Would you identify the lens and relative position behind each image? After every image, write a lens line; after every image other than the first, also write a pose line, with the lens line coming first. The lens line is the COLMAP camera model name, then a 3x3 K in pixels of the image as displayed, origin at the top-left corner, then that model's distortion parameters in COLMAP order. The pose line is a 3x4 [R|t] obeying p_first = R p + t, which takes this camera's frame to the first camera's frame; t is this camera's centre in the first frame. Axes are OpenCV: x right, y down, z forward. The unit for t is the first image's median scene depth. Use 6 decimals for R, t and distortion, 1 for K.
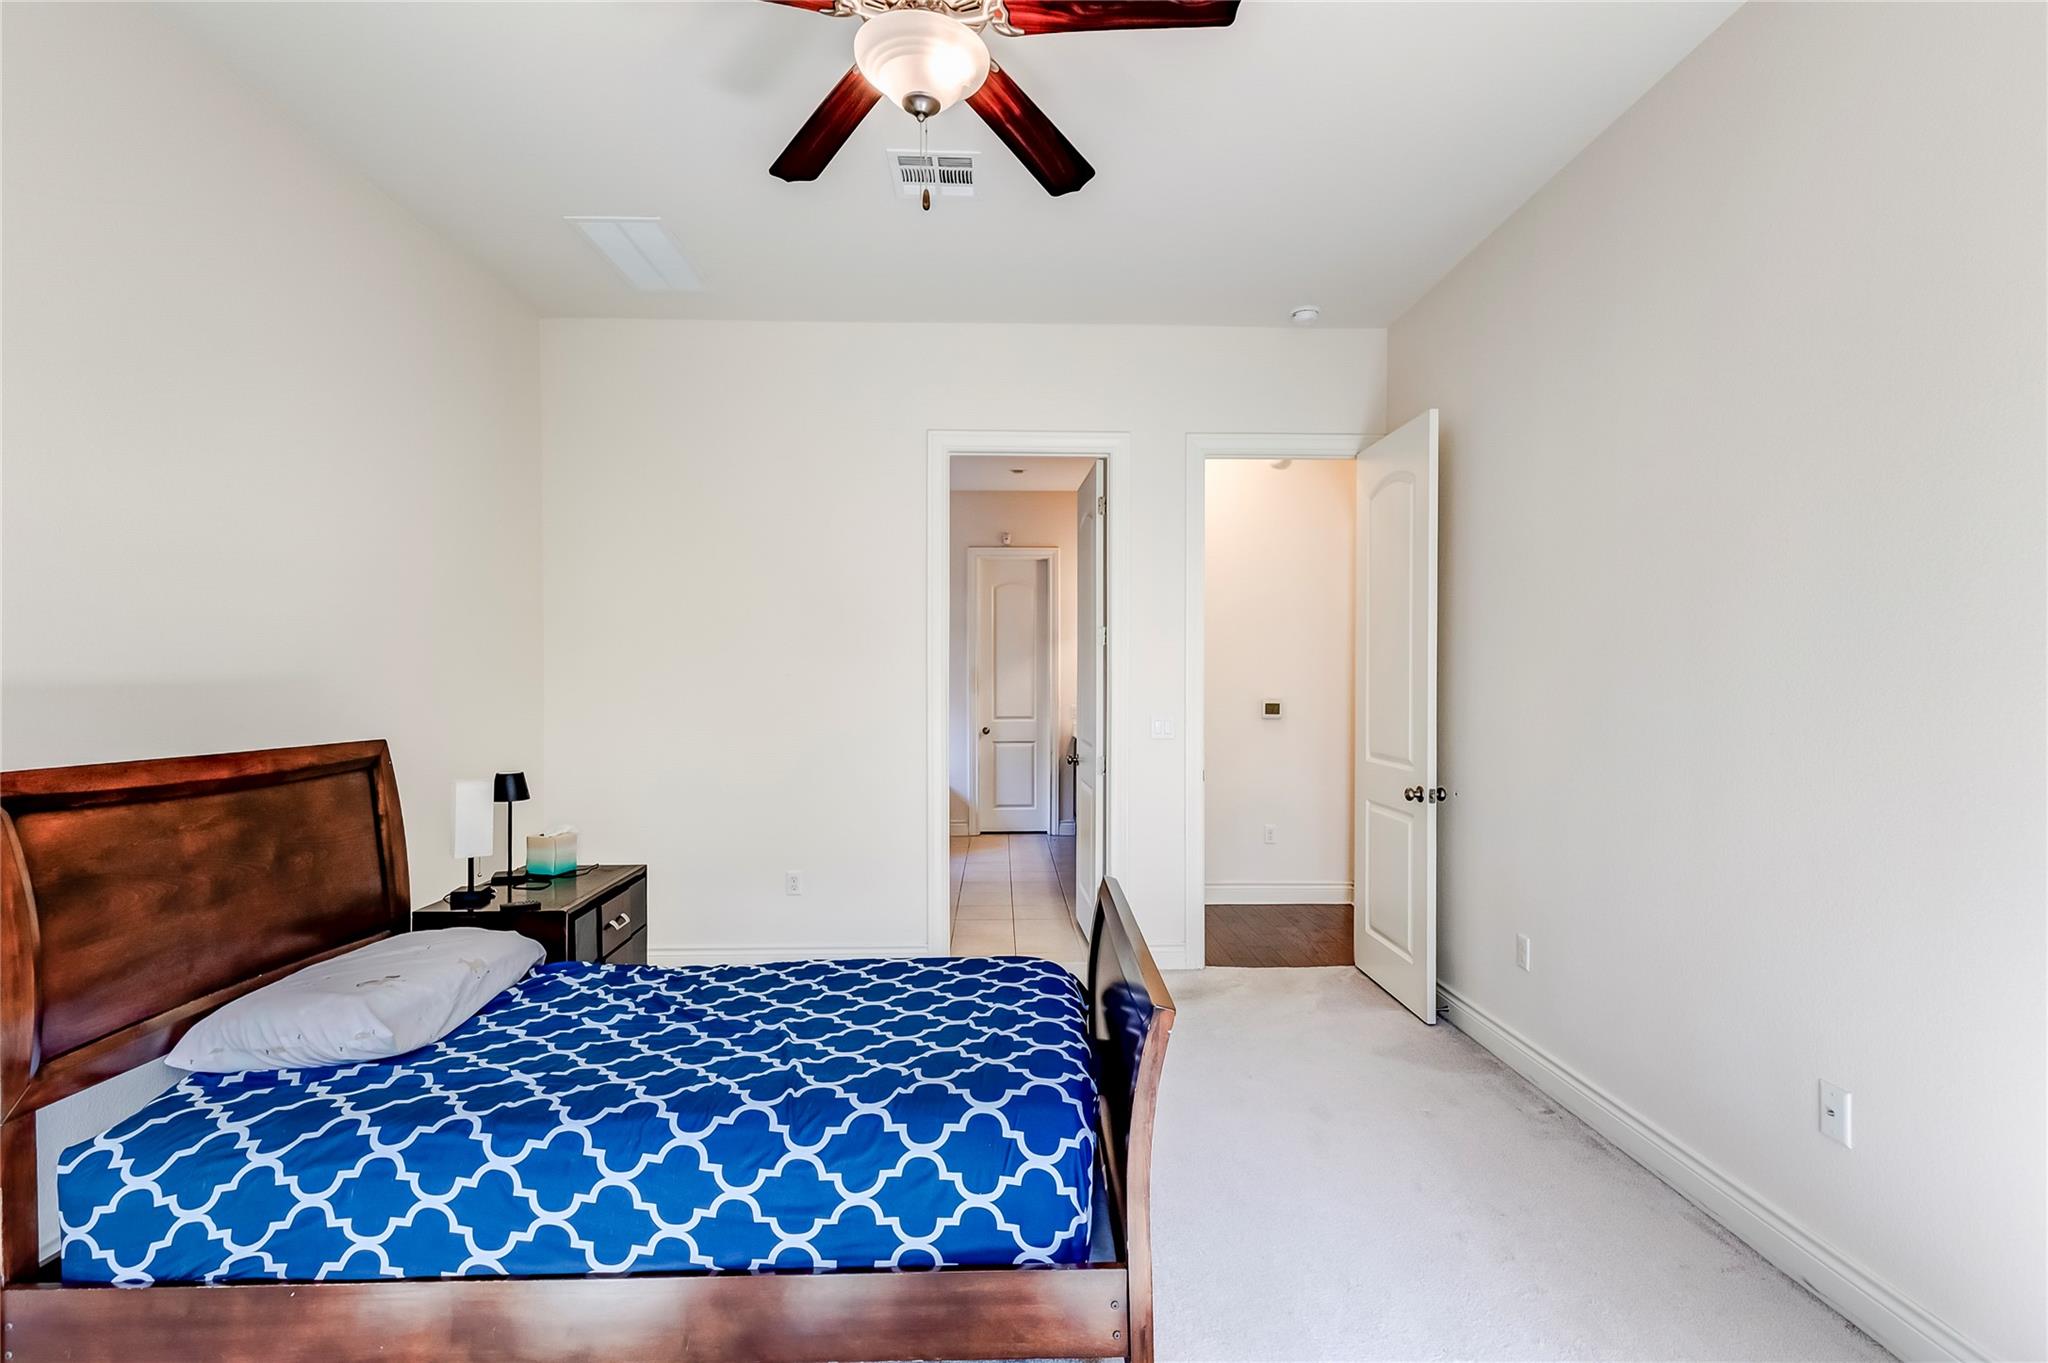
lens RADIAL K [[924.9, 0, 1022.3], [0, 924.9, 686.8], [0, 0, 1]] dist [0.006317, -0.000643]
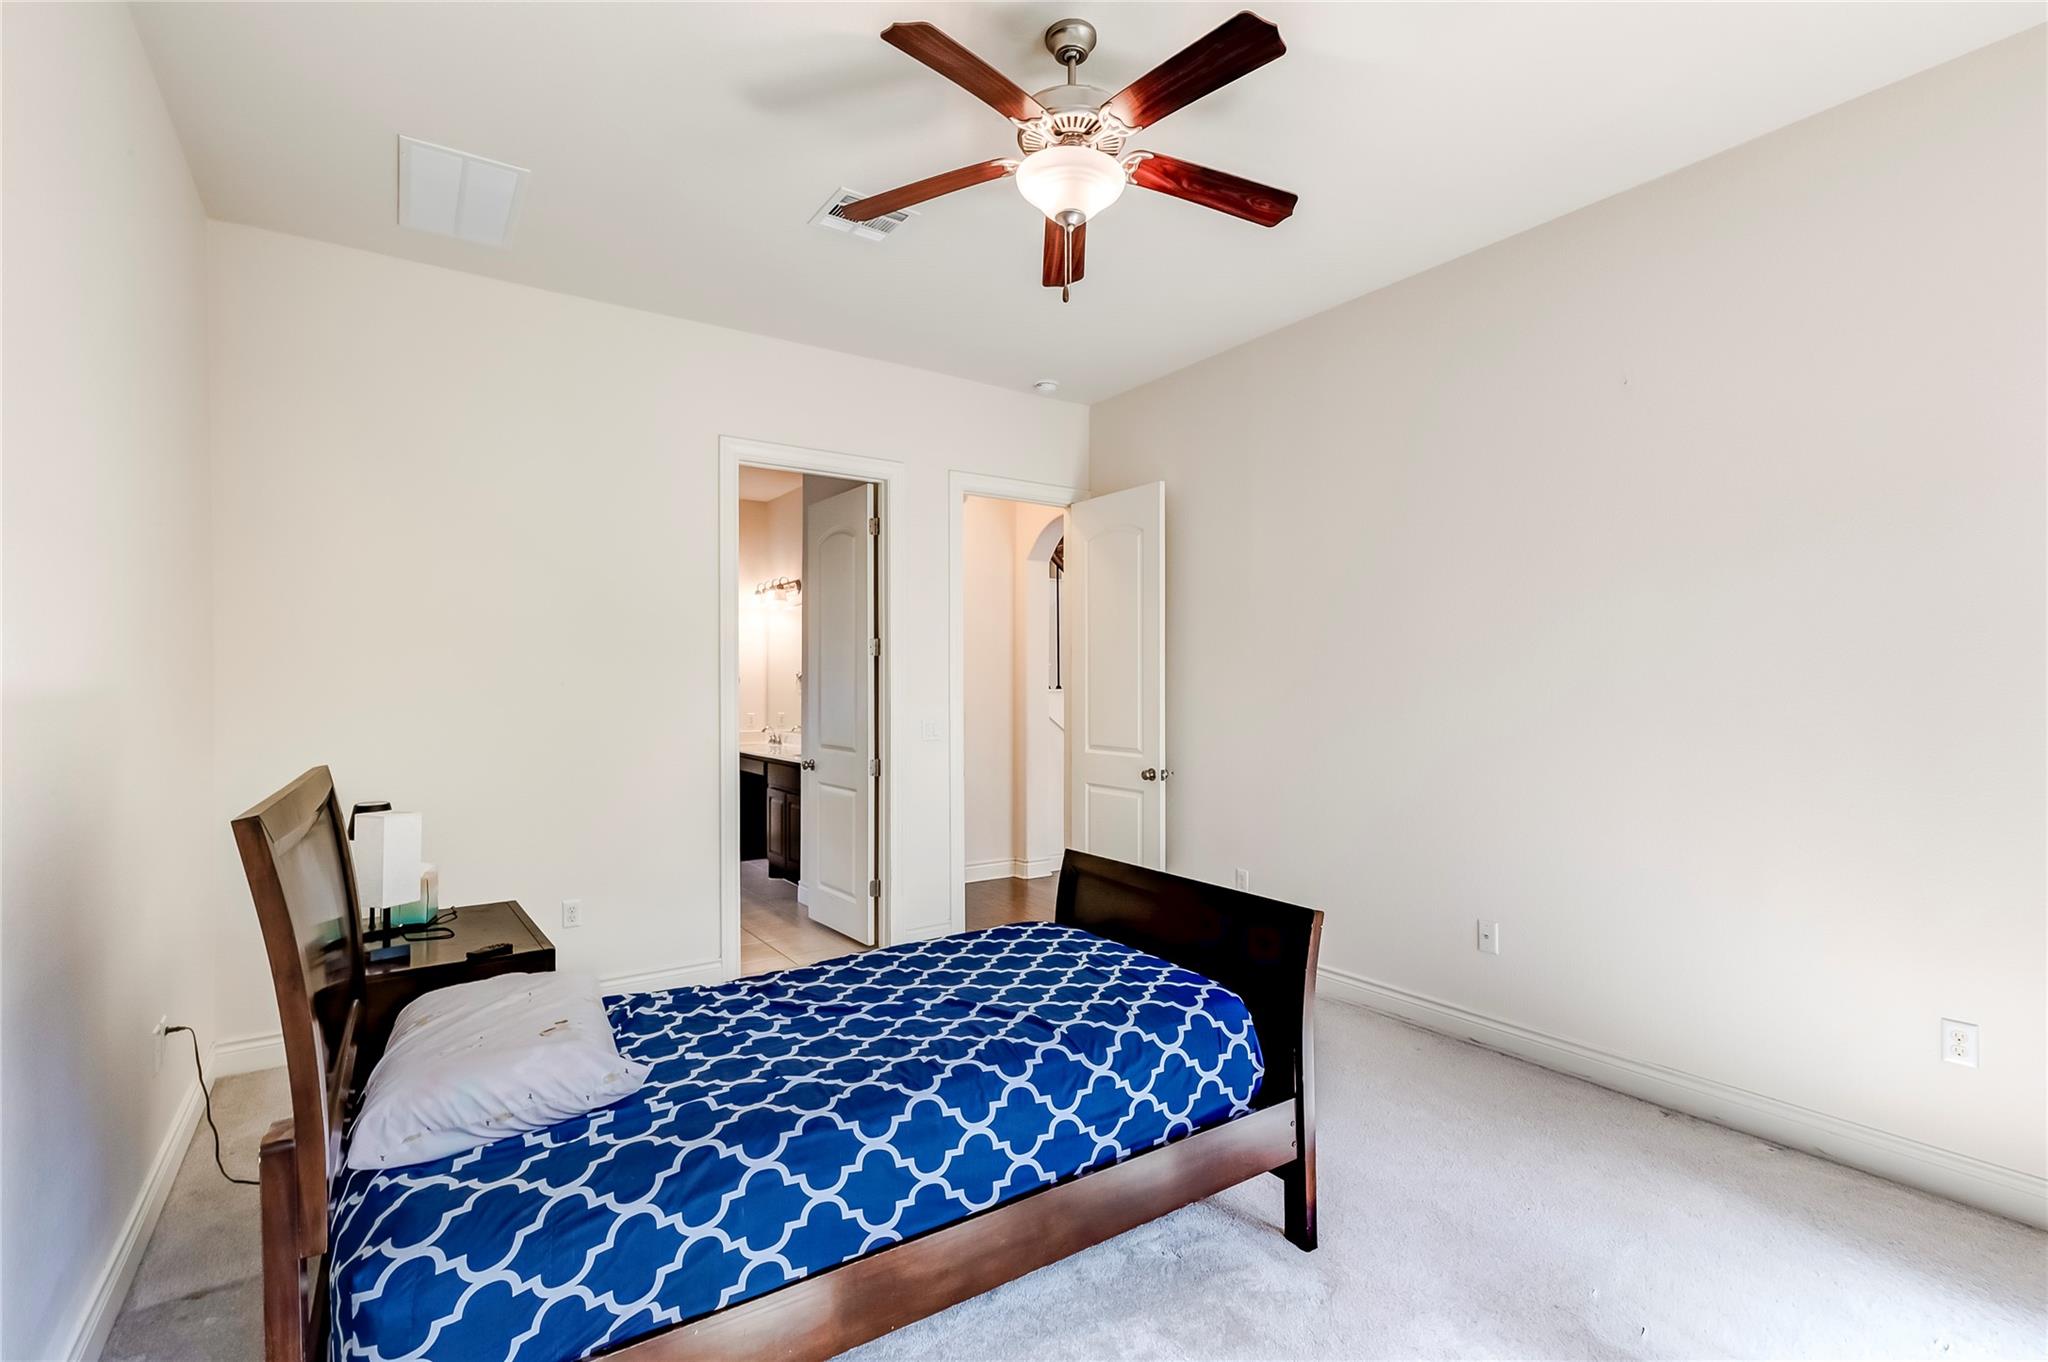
lens RADIAL K [[924.9, 0, 1009.3], [0, 924.9, 679.2], [0, 0, 1]] dist [0.006317, -0.000643]
pose [[0.847121, 0.001198, 0.531398, -0.877923], [0.006904, 0.999888, -0.013260, -0.004154], [-0.531355, 0.014901, 0.847018, 0.007493]]
